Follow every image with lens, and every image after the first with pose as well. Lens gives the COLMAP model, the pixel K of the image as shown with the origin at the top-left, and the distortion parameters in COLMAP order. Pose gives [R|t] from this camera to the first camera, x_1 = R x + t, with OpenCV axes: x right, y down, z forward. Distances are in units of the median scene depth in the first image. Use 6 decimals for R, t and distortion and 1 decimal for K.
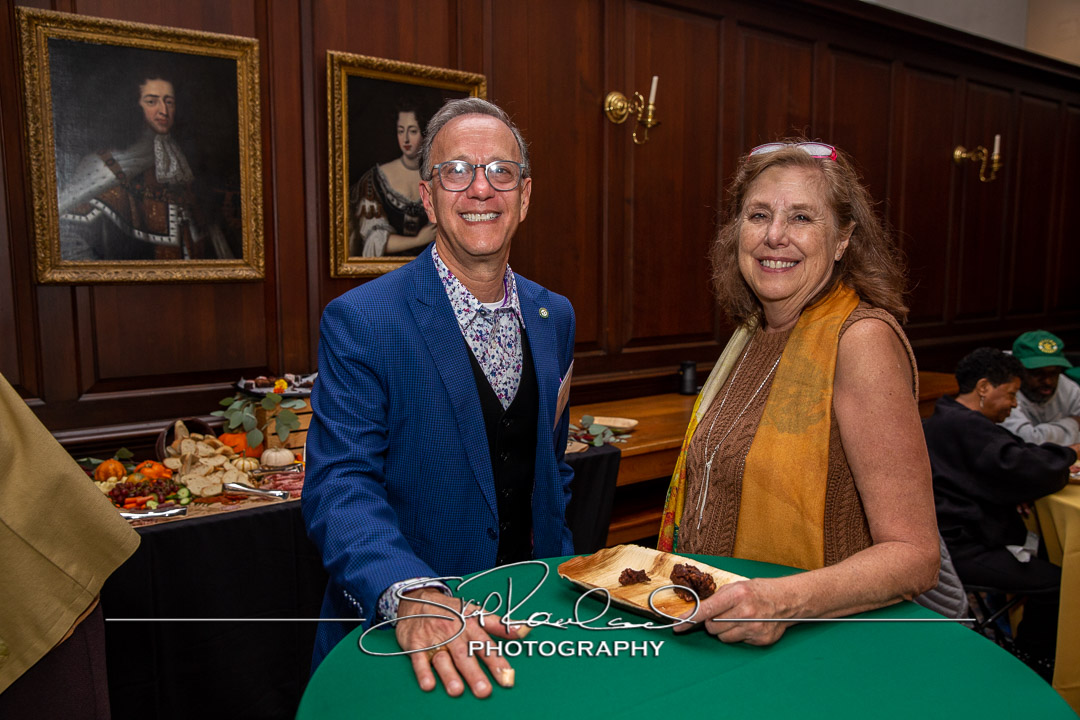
lens RADIAL K [[838.3, 0, 540.0], [0, 838.3, 360.0], [0, 0, 1]] dist [-0.069162, 0.085115]
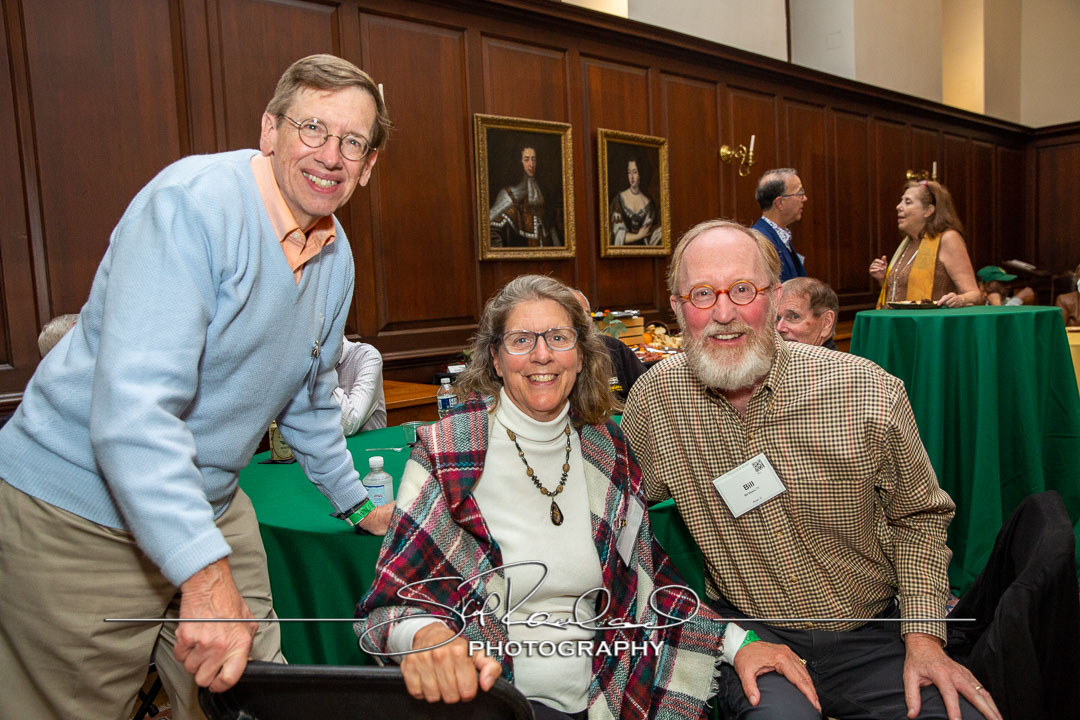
lens RADIAL K [[788.2, 0, 540.0], [0, 788.2, 360.0], [0, 0, 1]] dist [0.002831, 0.004503]
pose [[0.994810, -0.055959, 0.084983, -0.550172], [0.058898, 0.997735, -0.032488, 0.167392], [-0.082973, 0.037324, 0.995853, -0.646059]]
